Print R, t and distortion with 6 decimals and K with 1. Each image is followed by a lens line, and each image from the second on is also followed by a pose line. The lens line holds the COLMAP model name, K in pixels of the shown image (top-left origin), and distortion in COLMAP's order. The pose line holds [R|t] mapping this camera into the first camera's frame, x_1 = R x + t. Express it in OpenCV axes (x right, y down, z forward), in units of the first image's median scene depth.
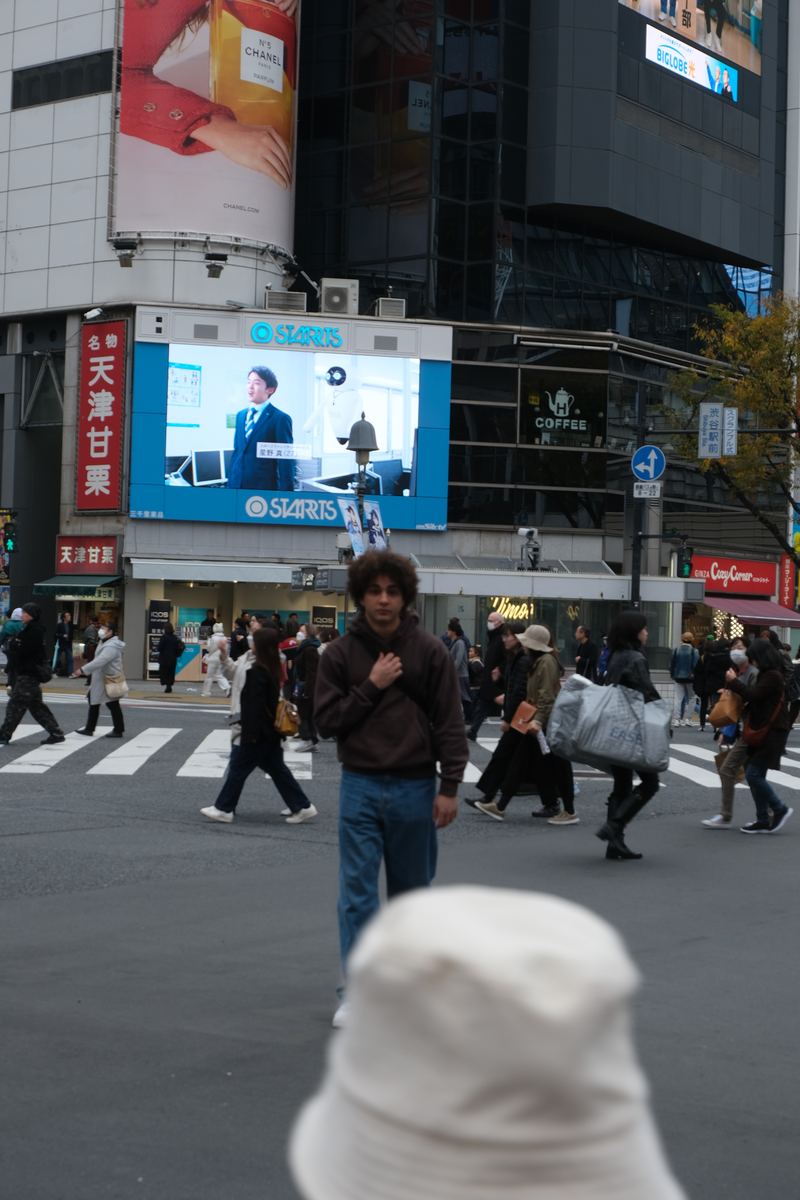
lens RADIAL K [[1947.6, 0, 398.7], [0, 1947.6, 590.0], [0, 0, 1]] dist [-0.095920, 0.000000]
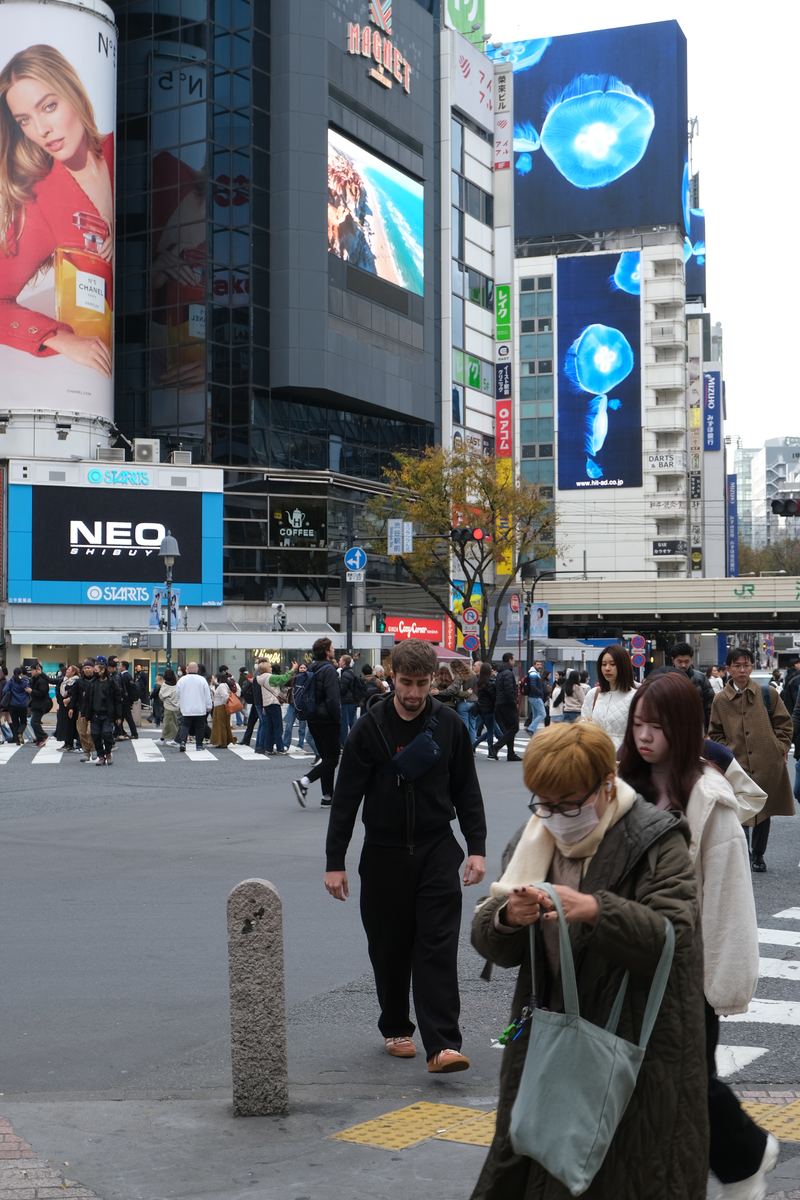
lens RADIAL K [[1947.6, 0, 401.6], [0, 1947.6, 601.0], [0, 0, 1]] dist [-0.095920, 0.000000]
pose [[0.988620, -0.027466, 0.147906, -0.060982], [0.029836, 0.999459, -0.013825, -0.009340], [-0.147446, 0.018080, 0.988905, -0.501674]]
